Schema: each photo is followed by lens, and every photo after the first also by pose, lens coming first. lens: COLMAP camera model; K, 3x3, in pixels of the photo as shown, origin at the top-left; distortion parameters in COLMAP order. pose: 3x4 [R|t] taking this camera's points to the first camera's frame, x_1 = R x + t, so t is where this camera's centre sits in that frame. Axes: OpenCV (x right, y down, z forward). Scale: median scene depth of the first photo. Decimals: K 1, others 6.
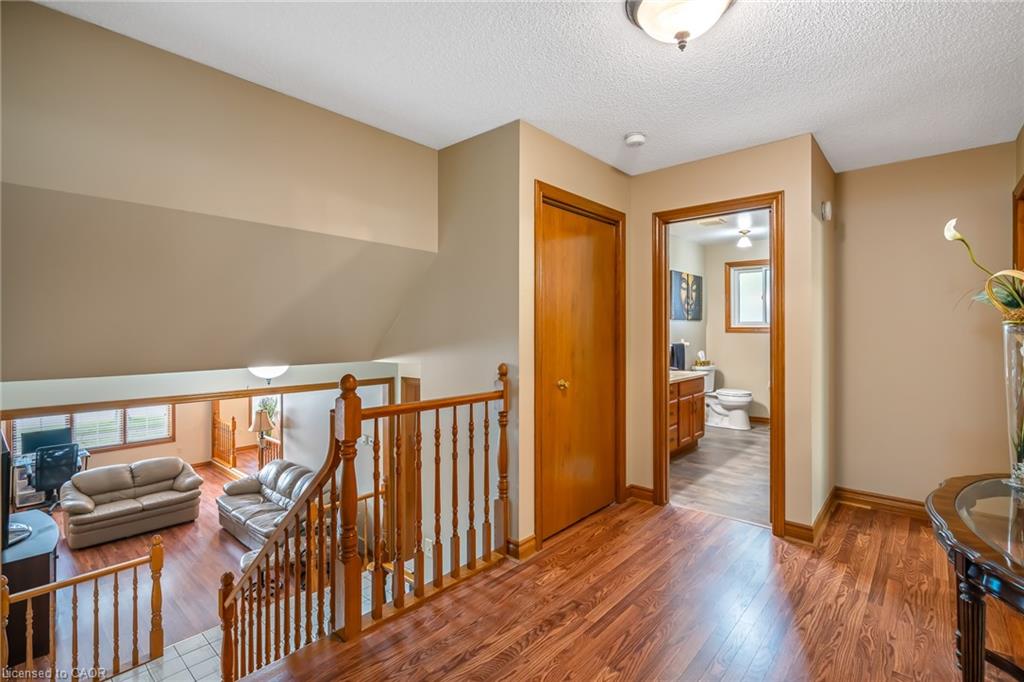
lens RADIAL K [[474.4, 0, 511.7], [0, 474.4, 329.0], [0, 0, 1]] dist [-0.000387, 0.000246]
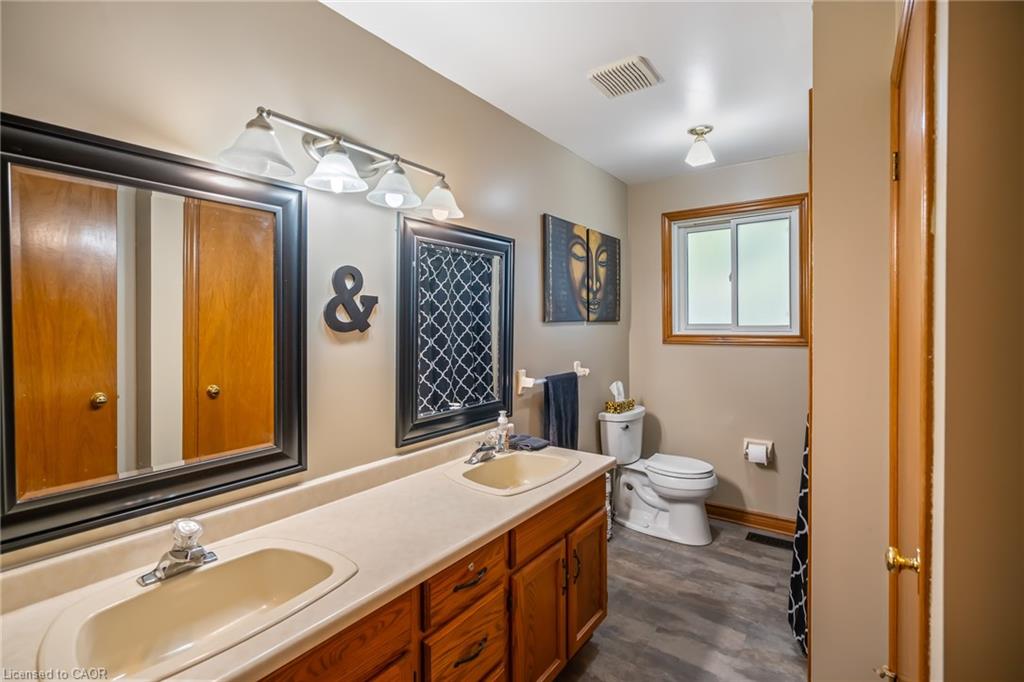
lens RADIAL K [[474.4, 0, 511.7], [0, 474.4, 329.0], [0, 0, 1]] dist [-0.000387, 0.000246]
pose [[0.995168, -0.003718, 0.098120, 0.238243], [0.002951, 0.999964, 0.007957, -0.015800], [-0.098146, -0.007629, 0.995143, 0.504723]]
